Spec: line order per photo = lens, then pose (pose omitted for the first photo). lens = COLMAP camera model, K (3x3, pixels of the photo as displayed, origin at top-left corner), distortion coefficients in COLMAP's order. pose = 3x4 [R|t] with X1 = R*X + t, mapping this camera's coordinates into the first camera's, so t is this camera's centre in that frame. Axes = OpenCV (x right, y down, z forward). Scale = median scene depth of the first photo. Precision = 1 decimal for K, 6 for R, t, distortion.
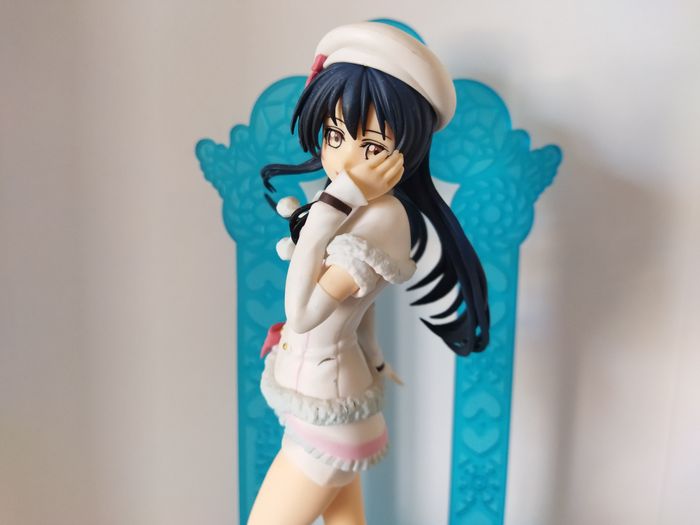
lens RADIAL K [[557.9, 0, 340.7], [0, 557.9, 241.5], [0, 0, 1]] dist [0.011951, -0.062349]
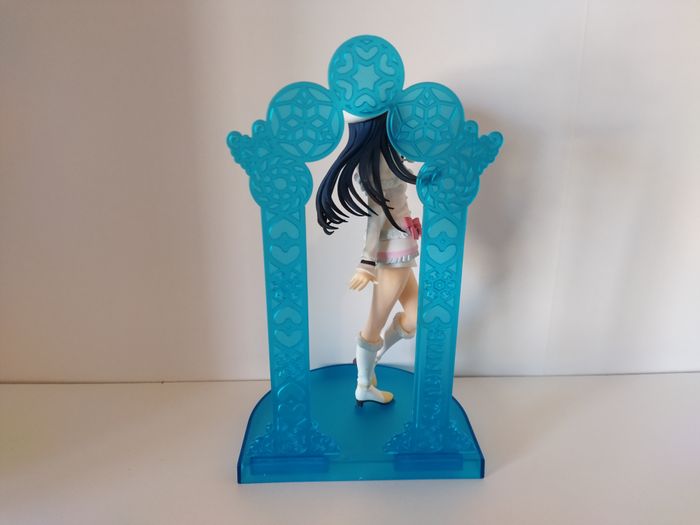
lens RADIAL K [[557.9, 0, 333.6], [0, 557.9, 264.8], [0, 0, 1]] dist [0.011951, -0.062349]
pose [[0.998715, 0.002768, -0.050595, 0.067133], [0.011062, 0.962514, 0.271006, -0.235416], [0.049449, -0.271218, 0.961247, -0.371893]]
